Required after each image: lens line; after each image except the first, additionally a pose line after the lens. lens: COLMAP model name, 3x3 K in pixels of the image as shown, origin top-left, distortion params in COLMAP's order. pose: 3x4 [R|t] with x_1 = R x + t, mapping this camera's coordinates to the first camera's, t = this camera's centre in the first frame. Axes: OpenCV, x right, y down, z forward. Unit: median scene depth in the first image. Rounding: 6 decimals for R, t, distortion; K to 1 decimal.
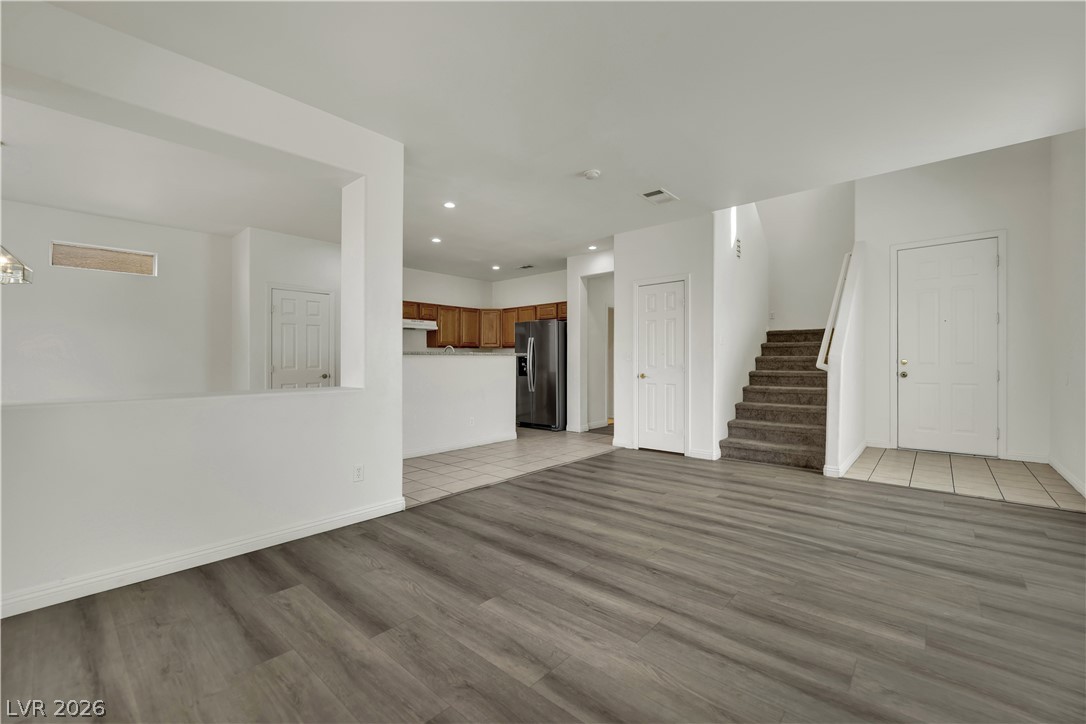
lens RADIAL K [[451.0, 0, 543.2], [0, 451.0, 358.3], [0, 0, 1]] dist [-0.016921, -0.000121]
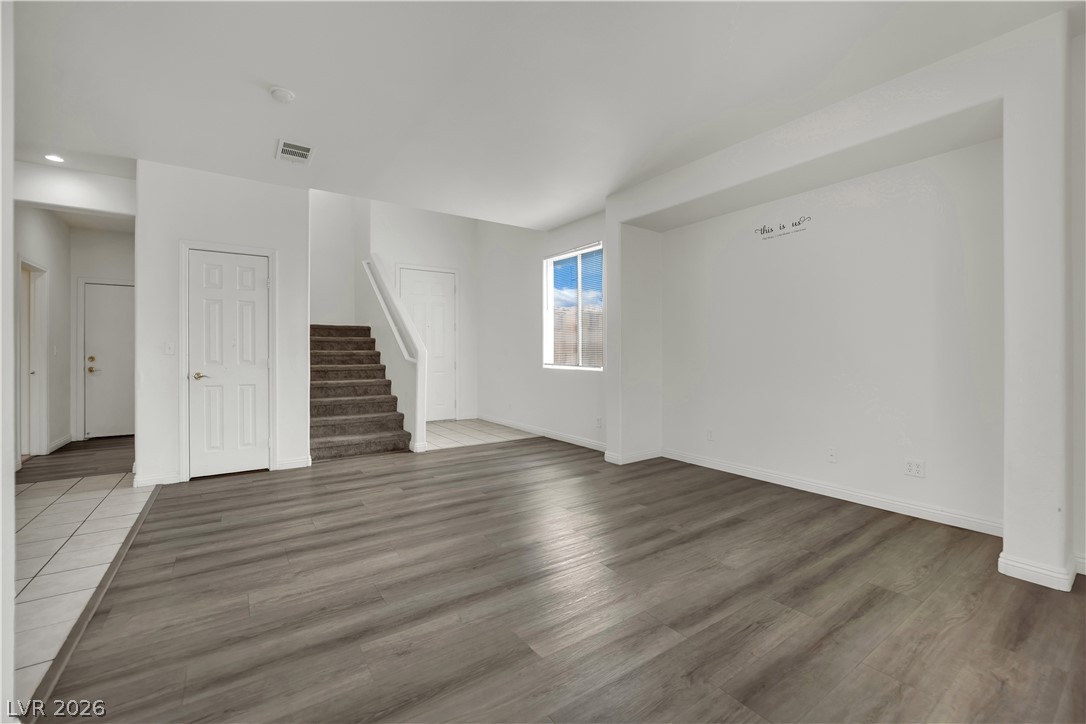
lens RADIAL K [[451.0, 0, 546.9], [0, 451.0, 353.8], [0, 0, 1]] dist [-0.016921, -0.000121]
pose [[0.234088, 0.004781, 0.972204, -0.358816], [-0.004758, 0.999982, -0.003772, 0.004590], [-0.972204, -0.003743, 0.234107, 0.316712]]
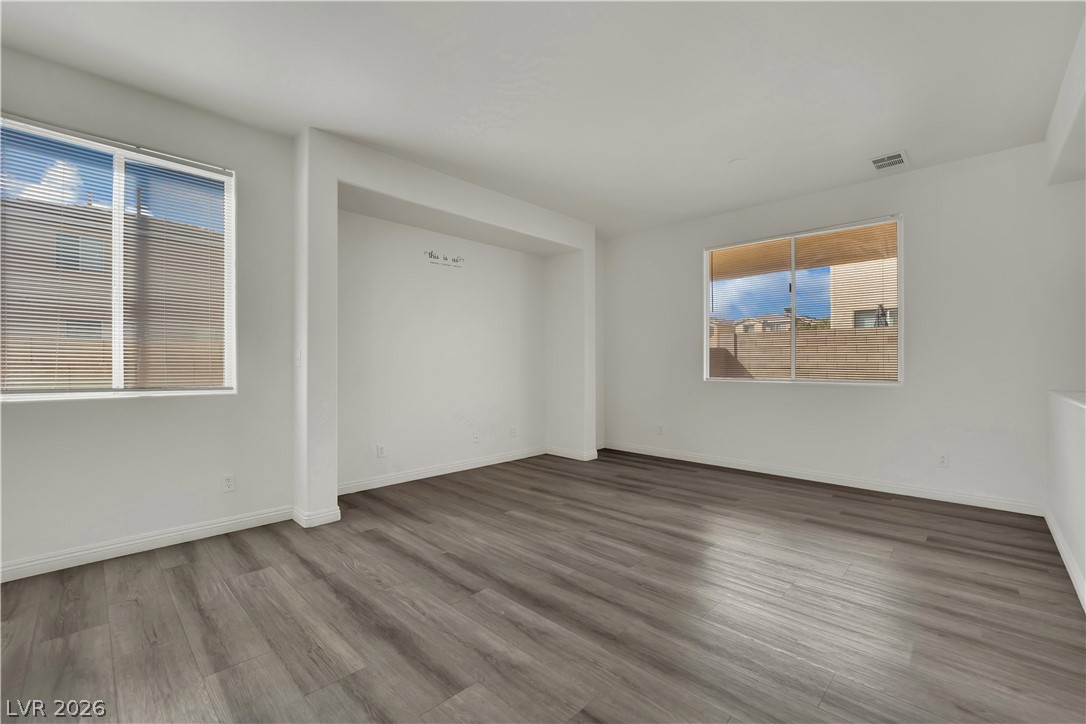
lens RADIAL K [[451.0, 0, 545.4], [0, 451.0, 370.7], [0, 0, 1]] dist [-0.016921, -0.000121]
pose [[-0.998895, -0.000355, 0.046988, 0.203306], [-0.000016, 0.999974, 0.007223, 0.005066], [-0.046989, 0.007214, -0.998869, 0.985819]]
